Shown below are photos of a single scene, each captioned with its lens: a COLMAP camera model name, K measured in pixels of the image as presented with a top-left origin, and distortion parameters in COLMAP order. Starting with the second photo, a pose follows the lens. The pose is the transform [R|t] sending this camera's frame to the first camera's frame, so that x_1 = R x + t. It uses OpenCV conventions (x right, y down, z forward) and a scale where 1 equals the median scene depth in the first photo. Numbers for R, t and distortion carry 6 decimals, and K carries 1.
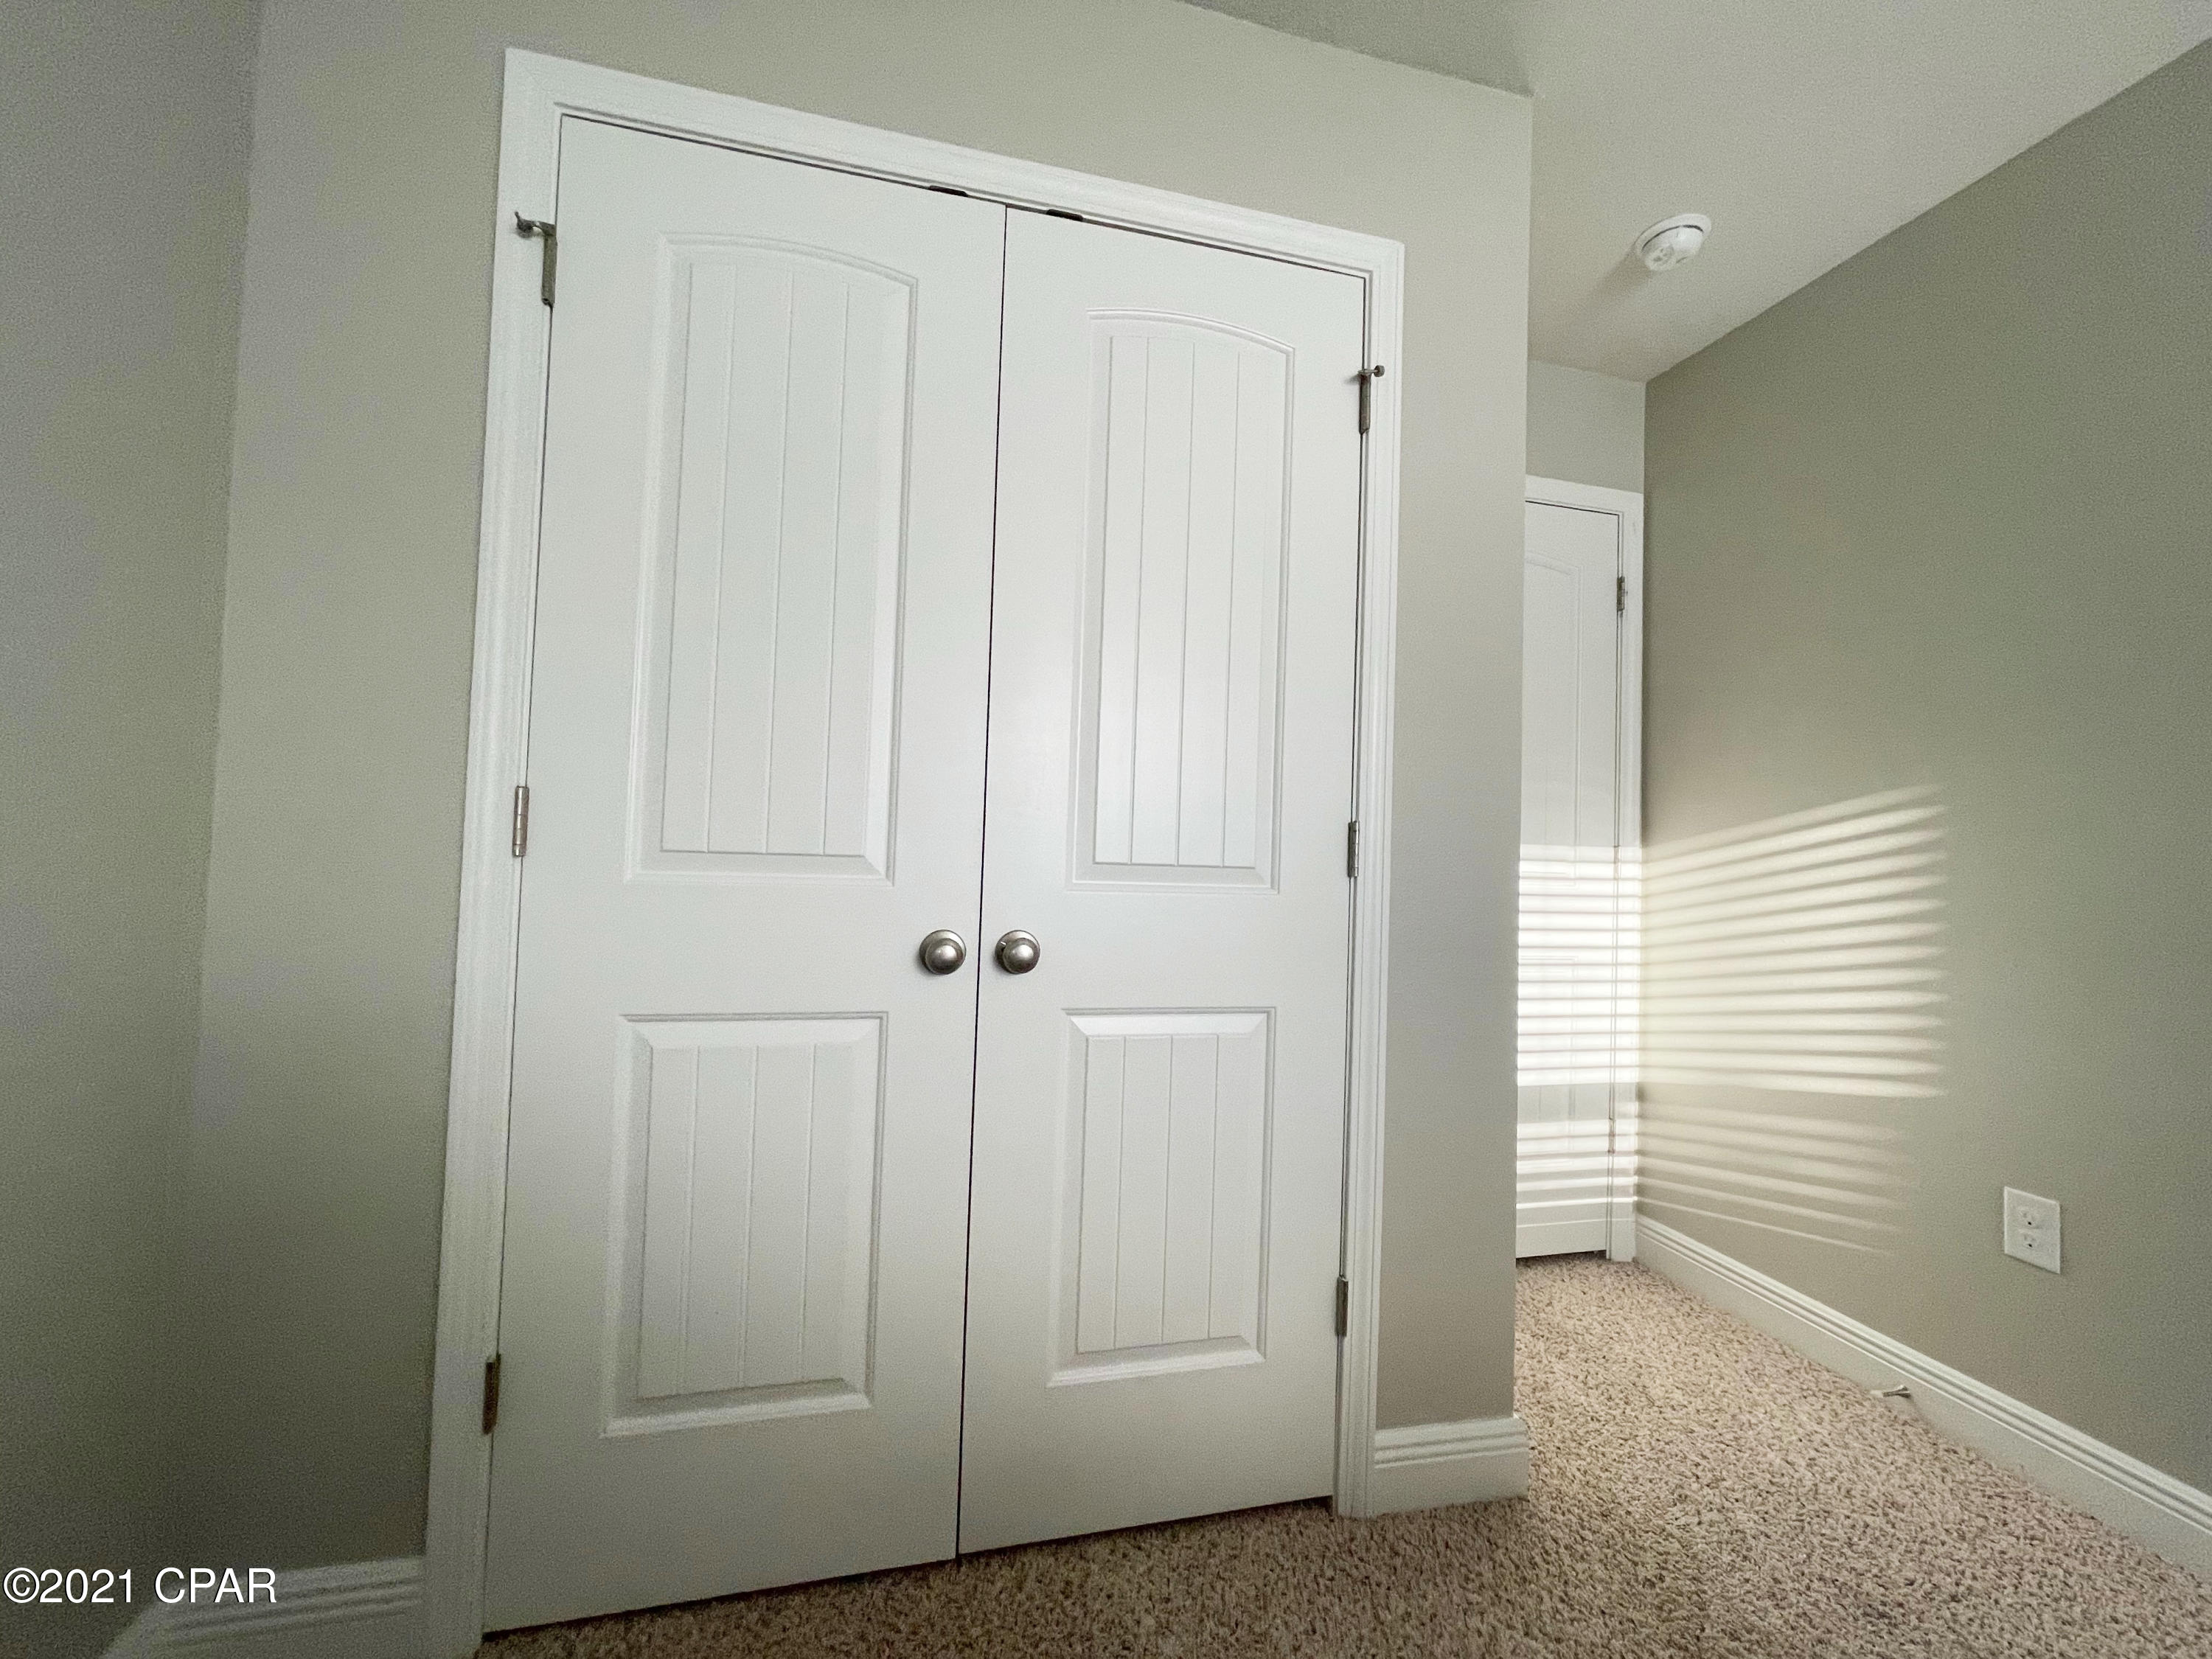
lens RADIAL K [[881.0, 0, 1097.1], [0, 881.0, 825.4], [0, 0, 1]] dist [0.010393, 0.000597]
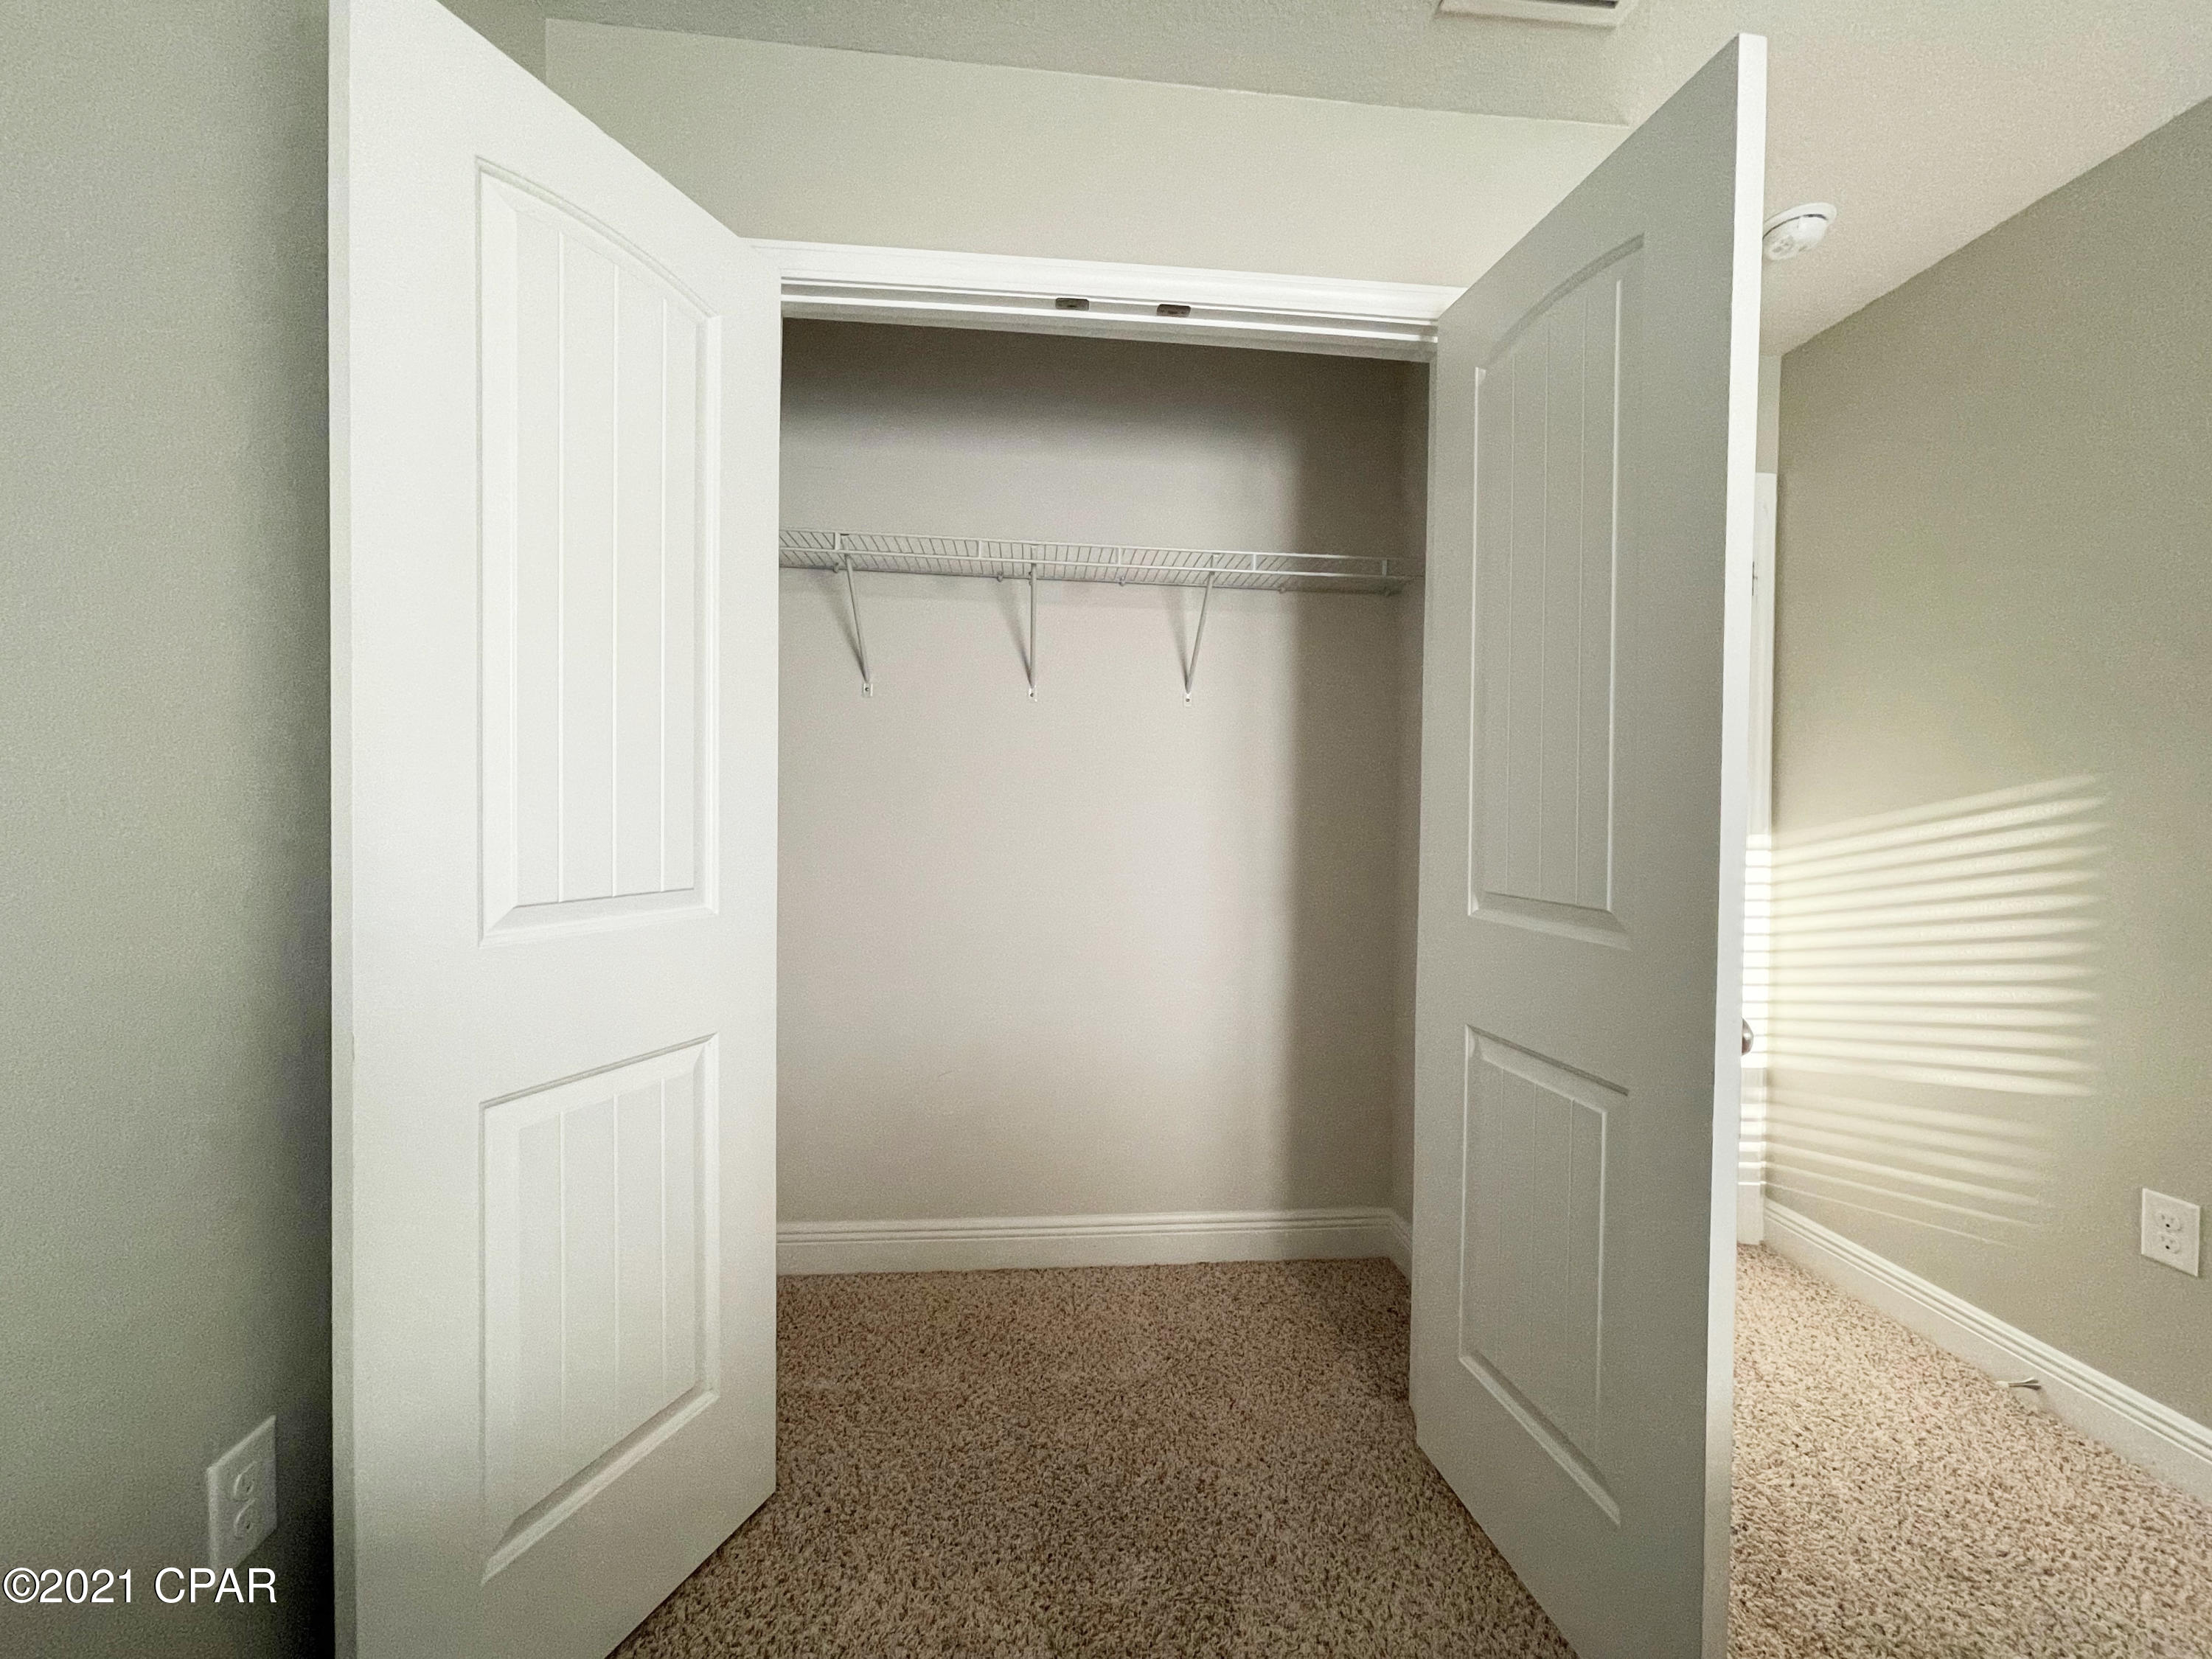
lens RADIAL K [[881.0, 0, 1106.3], [0, 881.0, 807.3], [0, 0, 1]] dist [0.010393, 0.000597]
pose [[0.991052, -0.015514, -0.132573, 0.011565], [0.018705, 0.999564, 0.022861, -0.075045], [0.132161, -0.025136, 0.990910, -0.155842]]
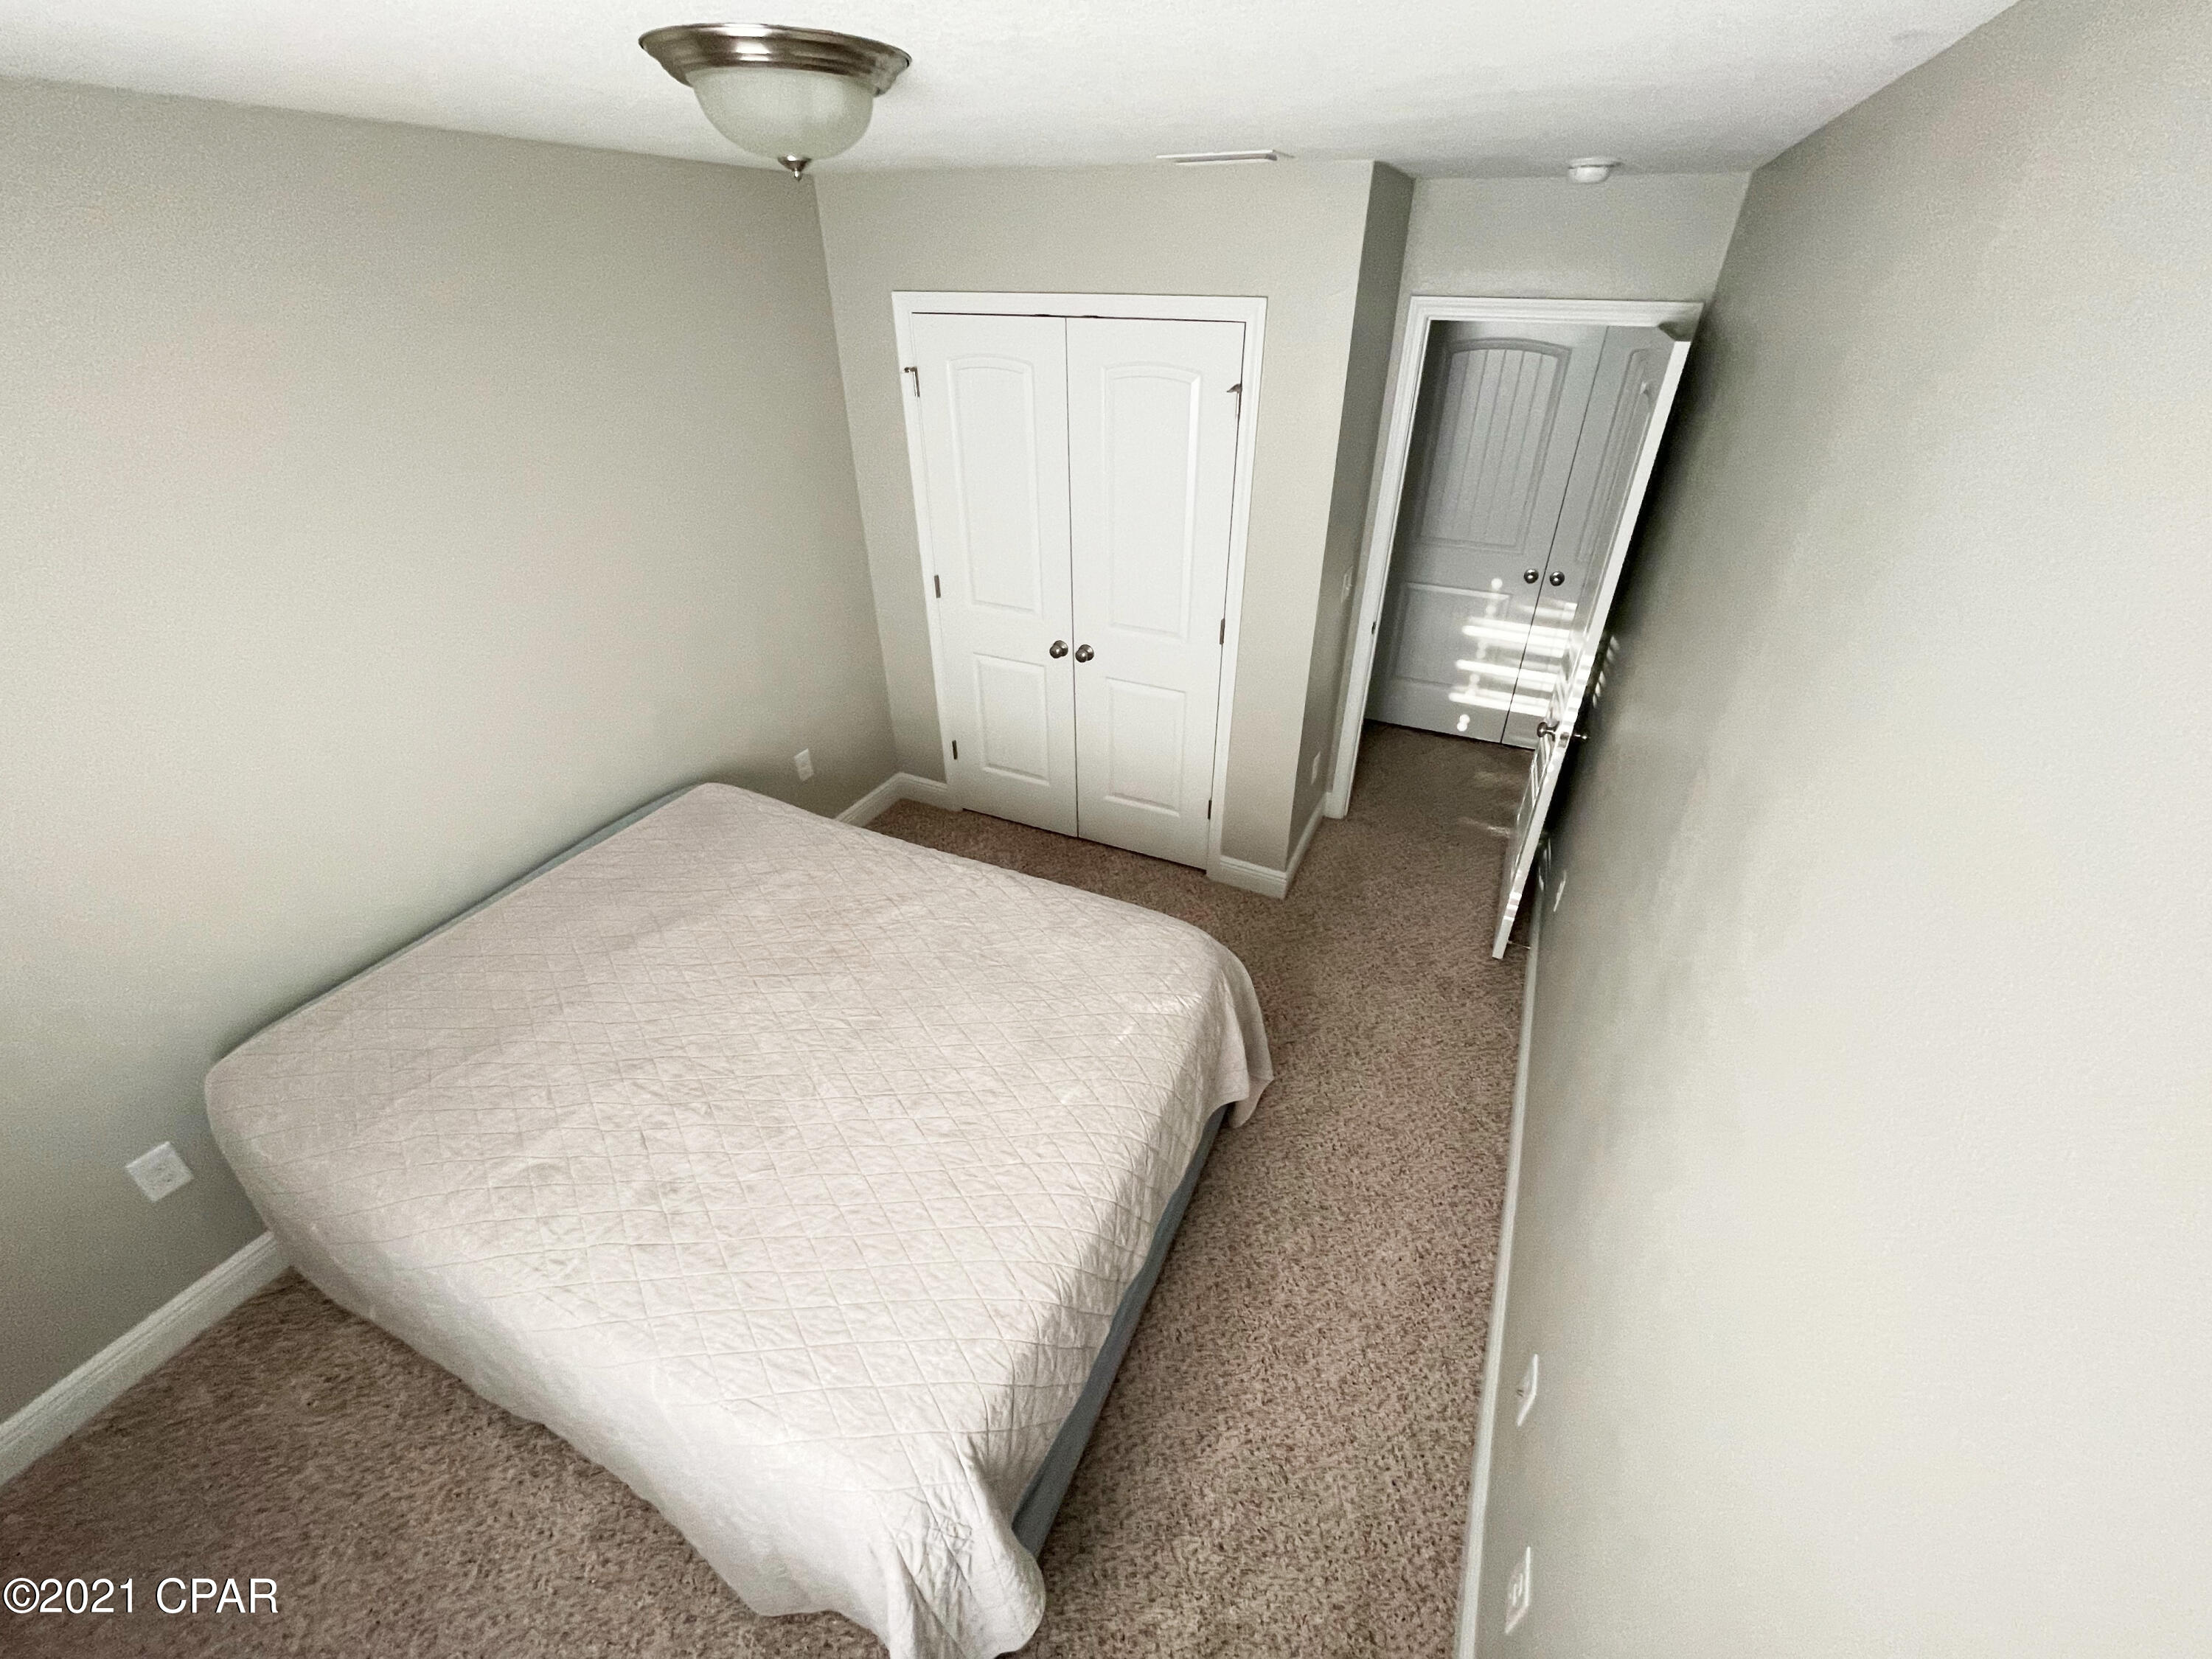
lens RADIAL K [[881.0, 0, 1118.0], [0, 881.0, 830.9], [0, 0, 1]] dist [0.010393, 0.000597]
pose [[0.787492, 0.308541, -0.533534, 1.322716], [0.033321, 0.843090, 0.536739, -0.695894], [0.615423, -0.440456, 0.653646, -0.751290]]
